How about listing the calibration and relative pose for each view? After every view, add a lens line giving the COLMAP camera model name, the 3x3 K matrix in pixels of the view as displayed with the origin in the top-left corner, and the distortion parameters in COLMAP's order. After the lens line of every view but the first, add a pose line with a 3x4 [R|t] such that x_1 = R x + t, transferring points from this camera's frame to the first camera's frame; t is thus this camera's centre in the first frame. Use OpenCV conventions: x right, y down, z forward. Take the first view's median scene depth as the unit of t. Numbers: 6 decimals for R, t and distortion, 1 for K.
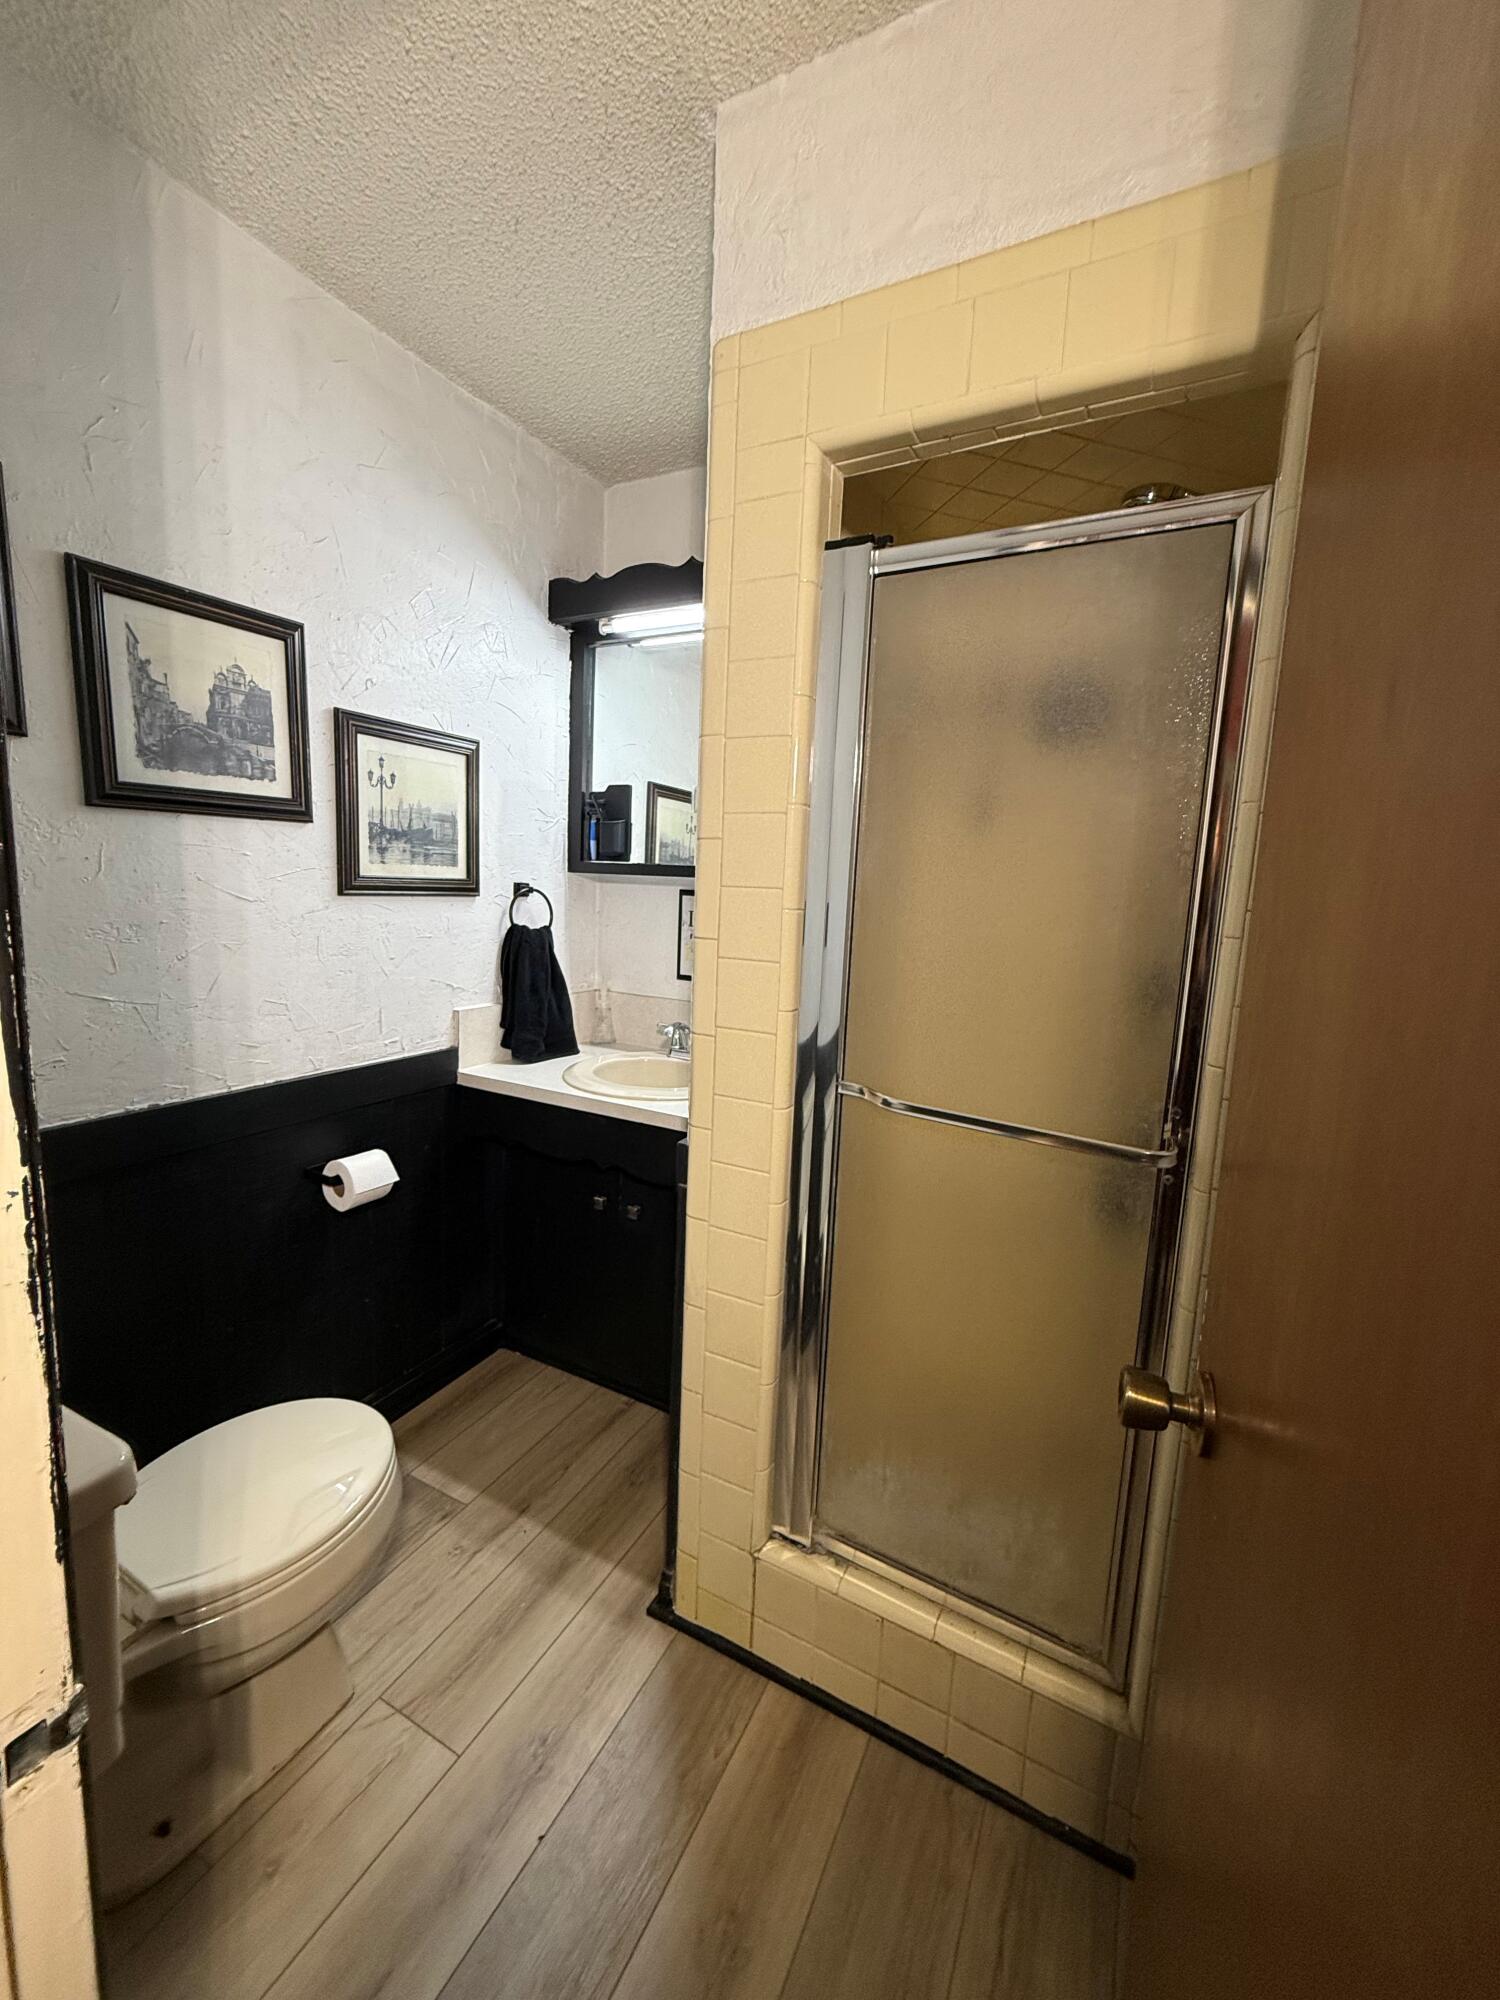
lens RADIAL K [[799.3, 0, 749.8], [0, 799.3, 997.4], [0, 0, 1]] dist [-0.001118, 0.000641]
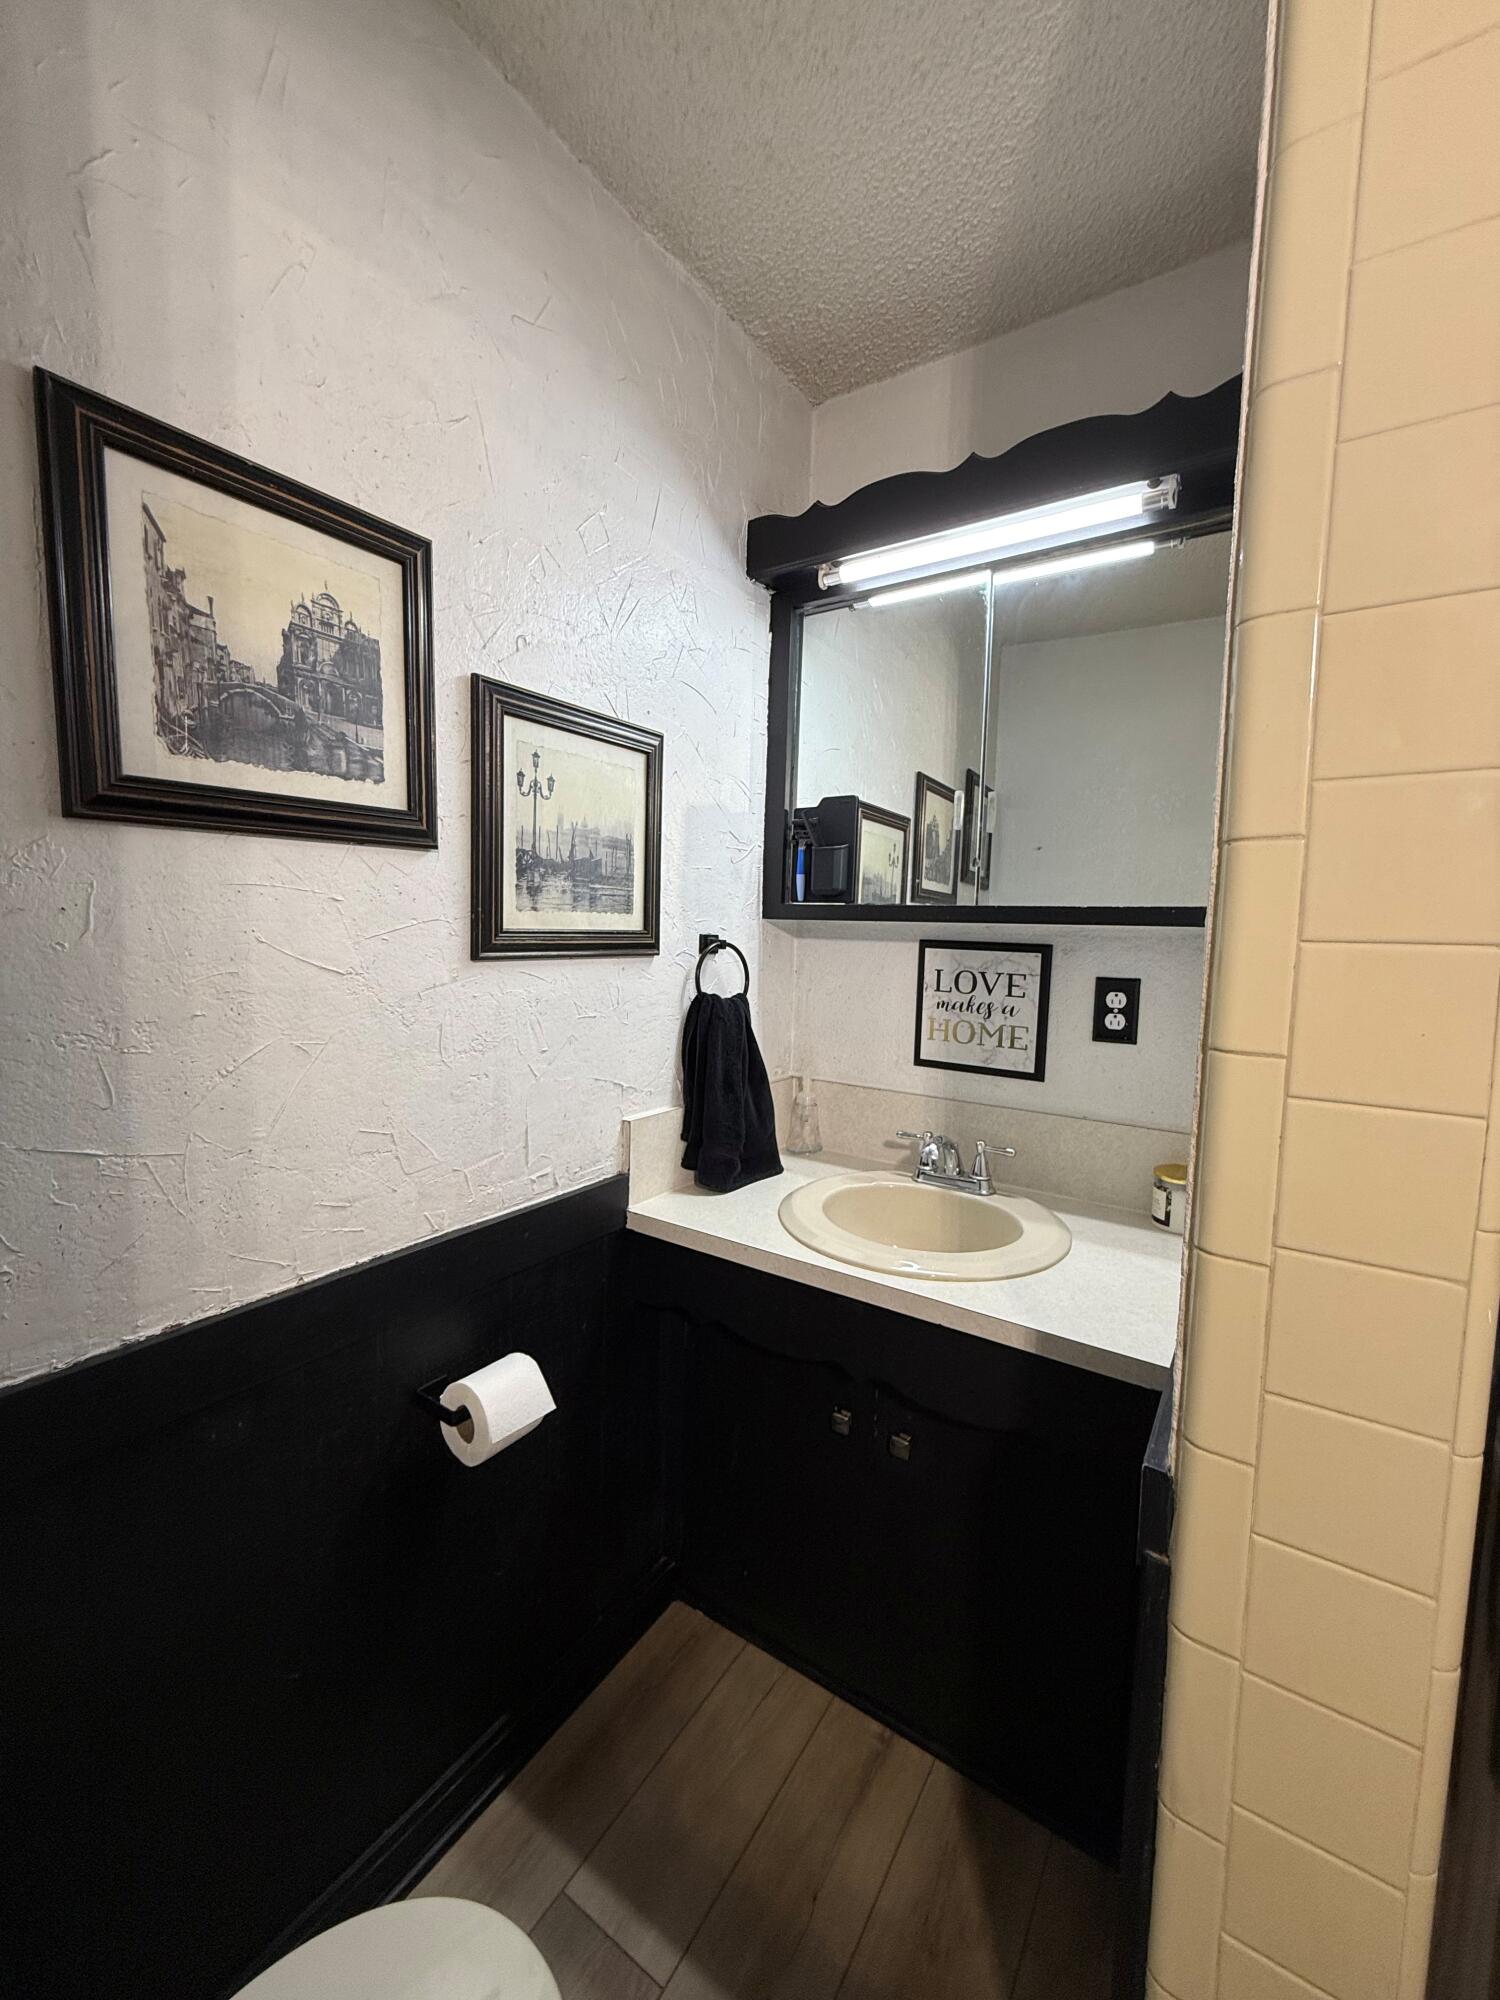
lens RADIAL K [[799.3, 0, 749.2], [0, 799.3, 995.6], [0, 0, 1]] dist [-0.001118, 0.000641]
pose [[0.993763, -0.009147, -0.111134, -0.203478], [0.002752, 0.998338, -0.057559, -0.056631], [0.111476, 0.056894, 0.992137, 0.355209]]
